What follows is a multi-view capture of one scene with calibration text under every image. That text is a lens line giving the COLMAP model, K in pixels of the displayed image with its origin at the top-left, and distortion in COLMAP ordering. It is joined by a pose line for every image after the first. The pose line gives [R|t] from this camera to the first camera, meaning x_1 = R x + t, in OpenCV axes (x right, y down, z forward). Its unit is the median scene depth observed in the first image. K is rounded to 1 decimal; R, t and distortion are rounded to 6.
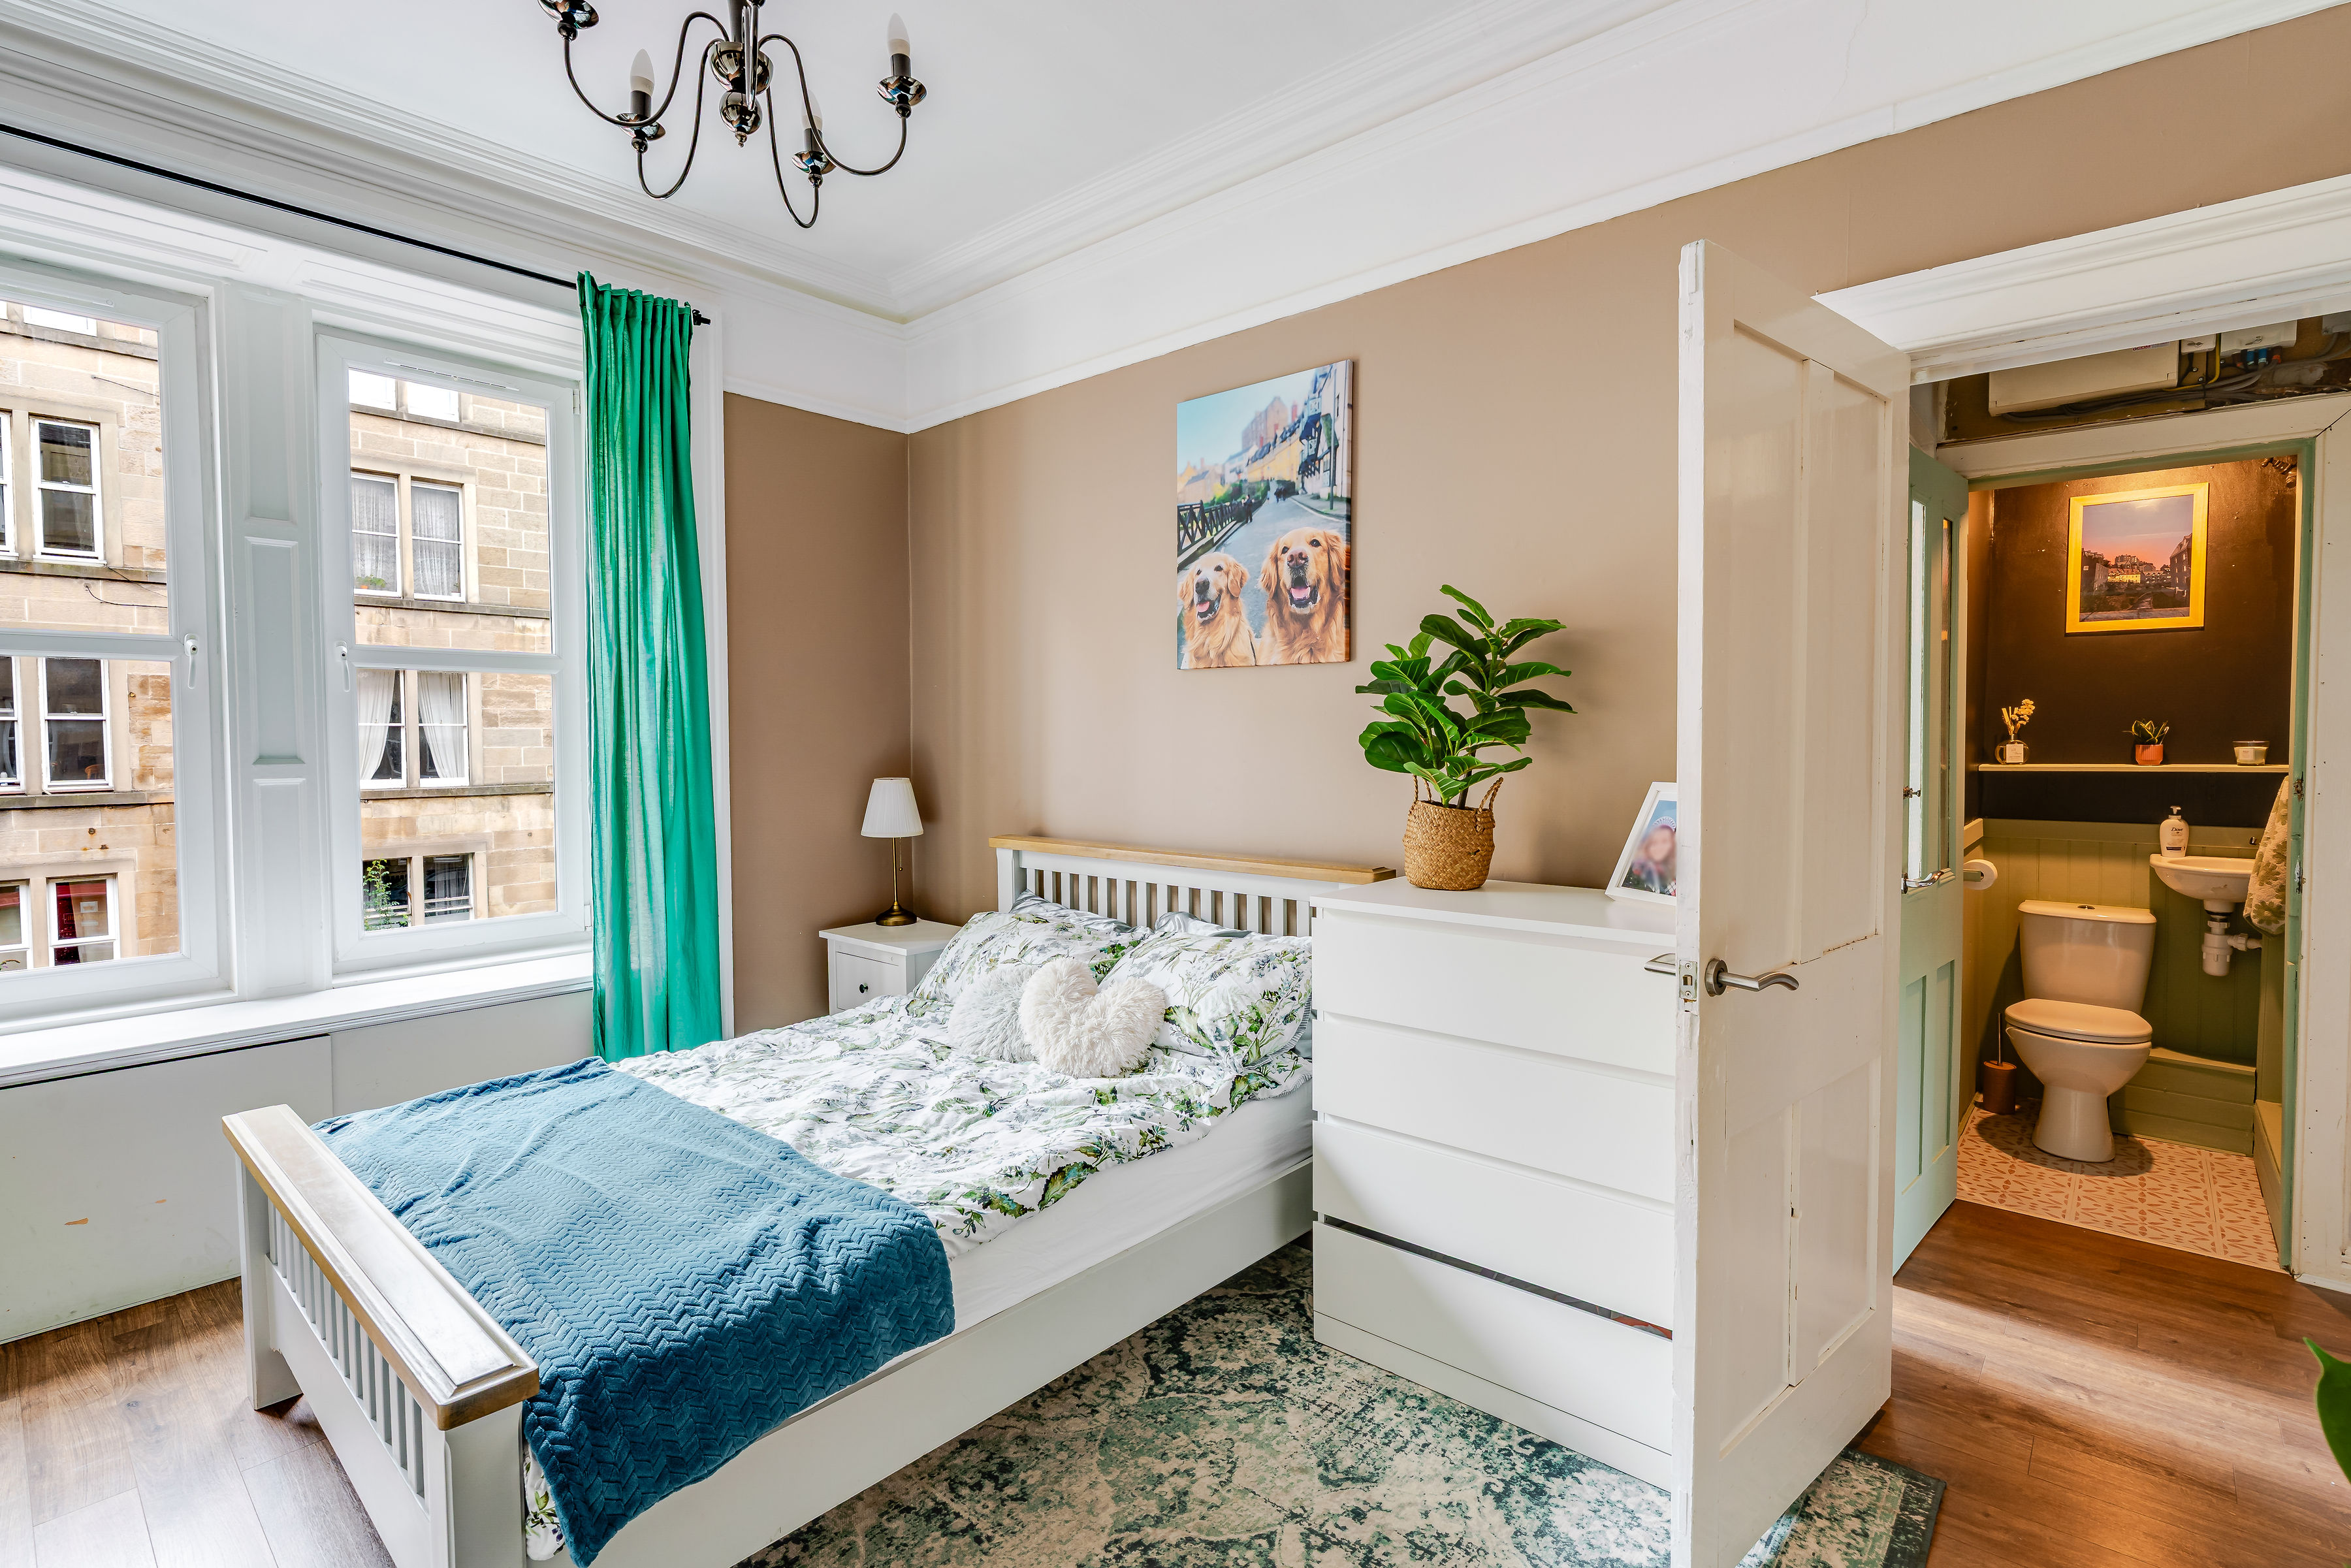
lens RADIAL K [[1104.7, 0, 1161.9], [0, 1104.7, 778.7], [0, 0, 1]] dist [-0.004705, 0.001019]
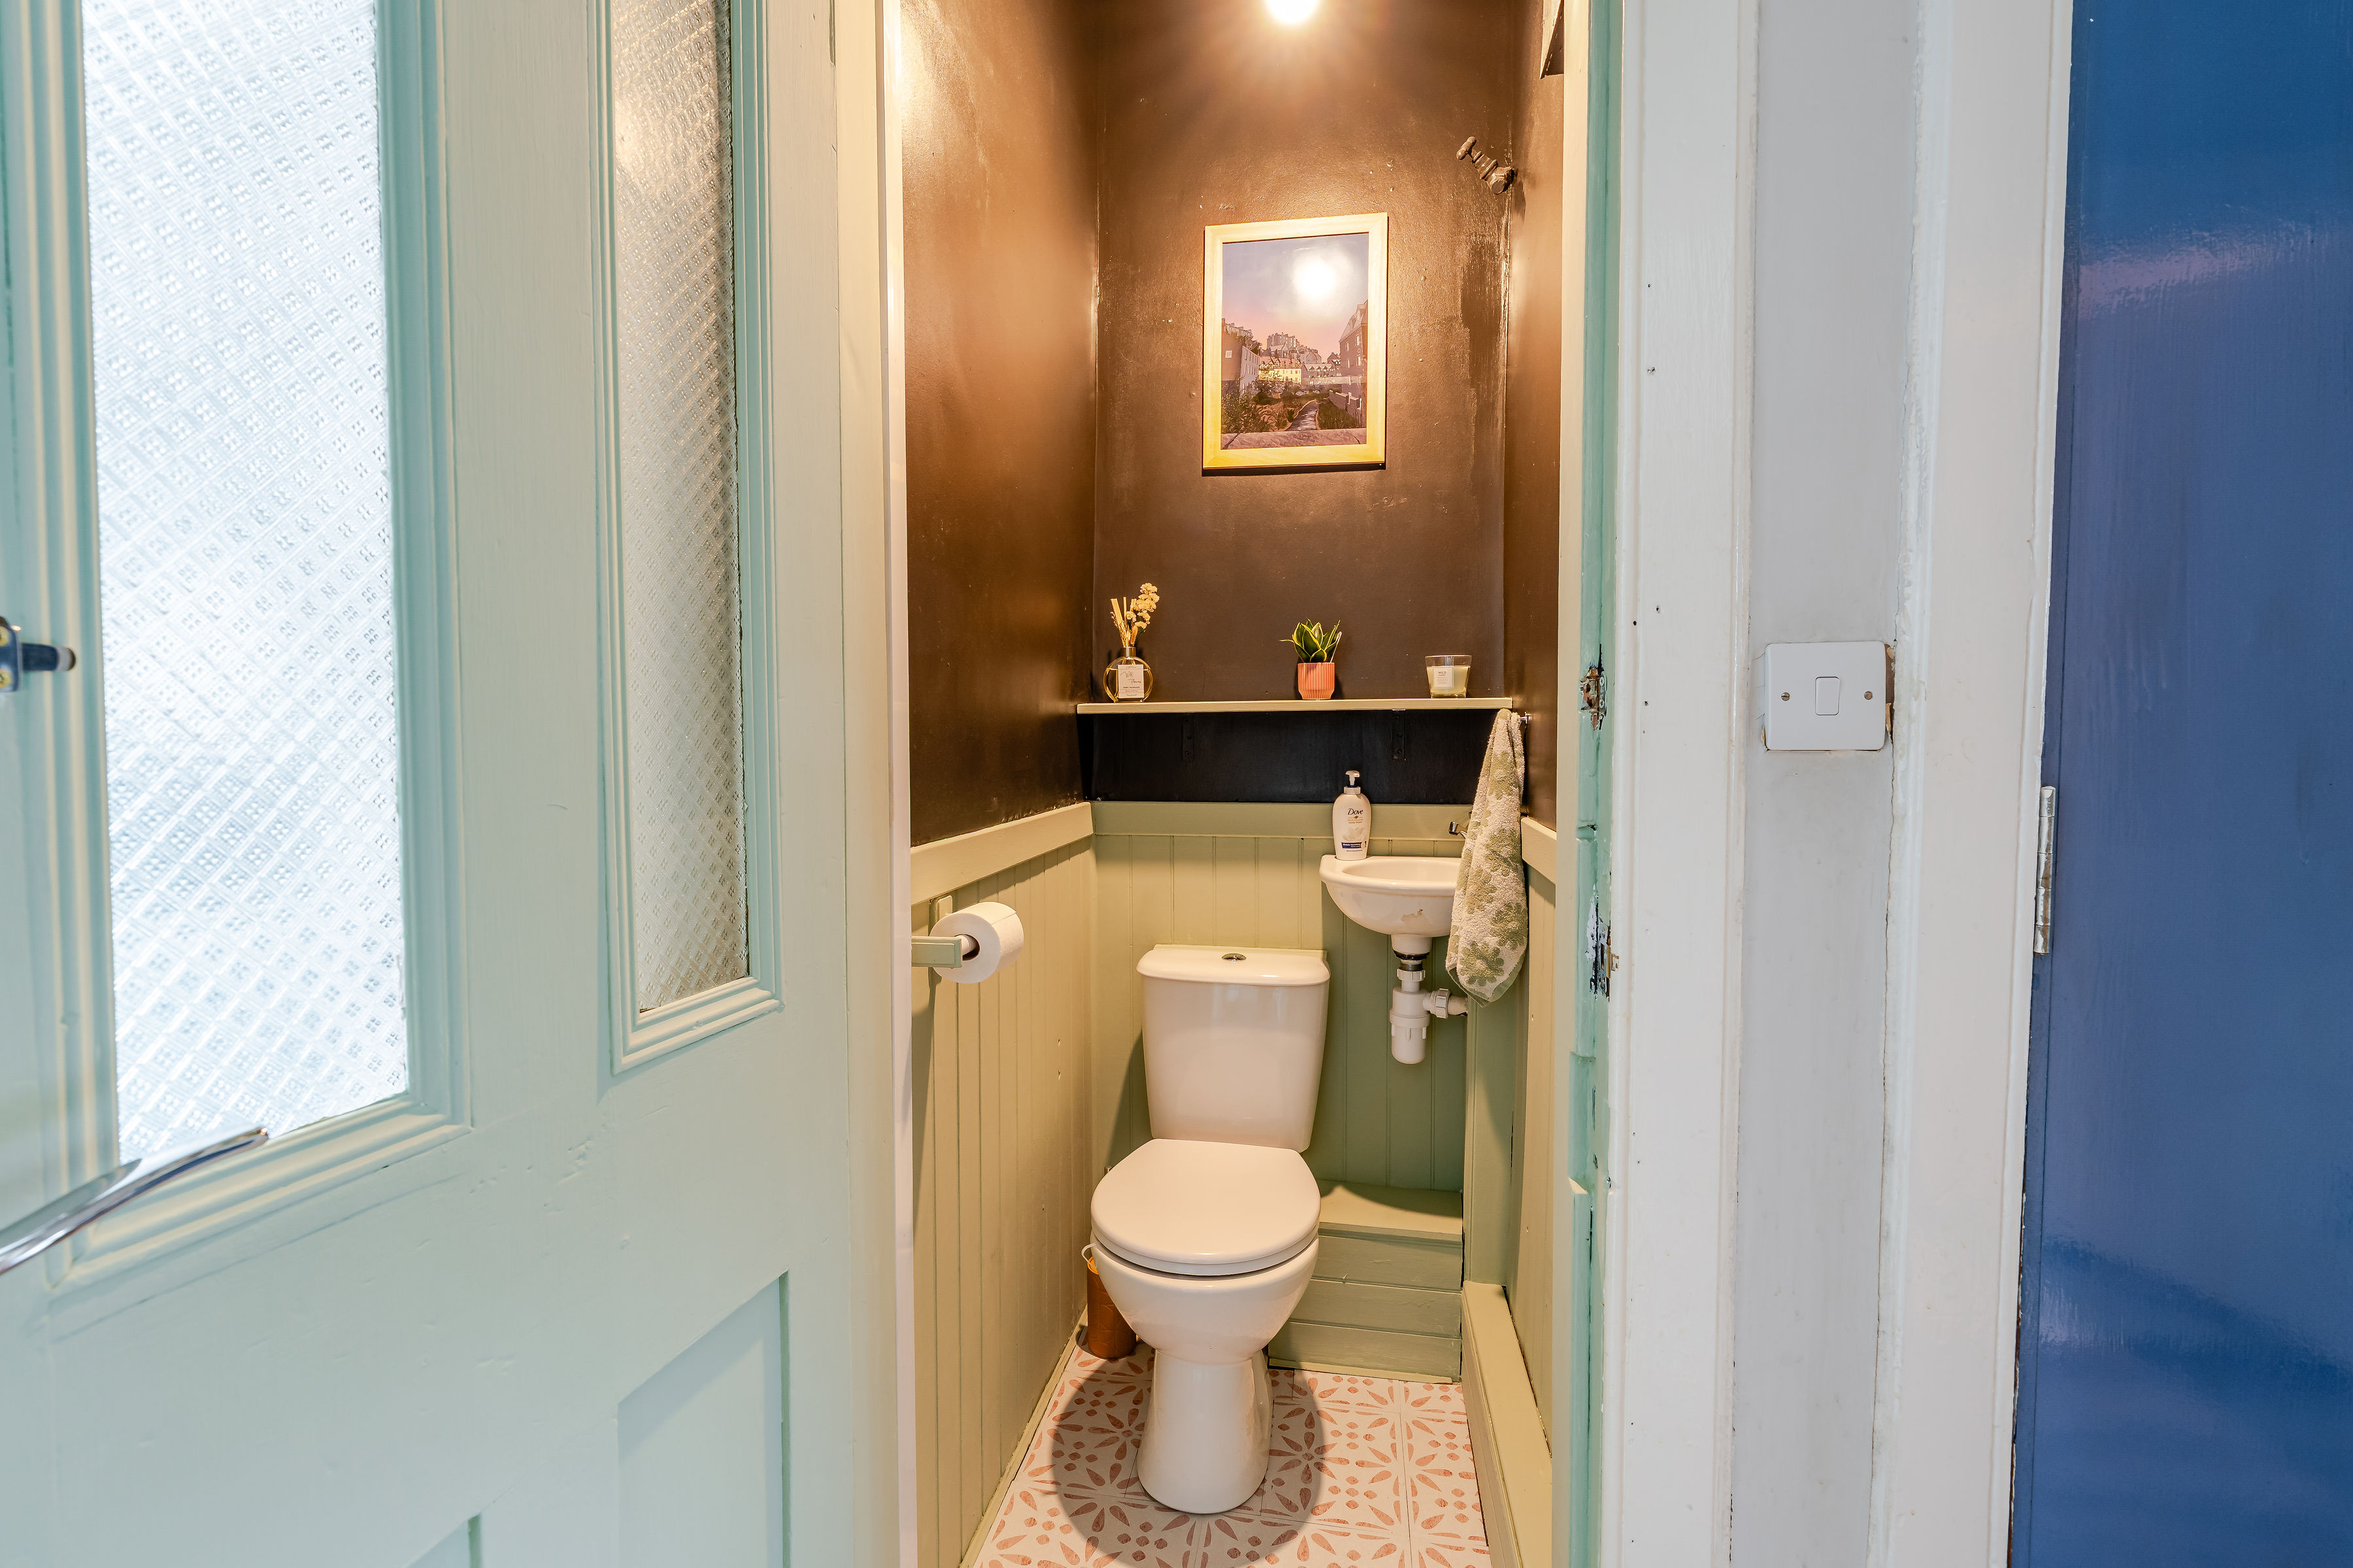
lens RADIAL K [[1105.7, 0, 1167.3], [0, 1105.7, 782.7], [0, 0, 1]] dist [-0.004705, 0.001019]
pose [[0.846284, -0.018323, 0.532416, 0.613063], [0.014686, 0.999831, 0.011064, 0.026711], [-0.532529, -0.001544, 0.846410, 0.649673]]
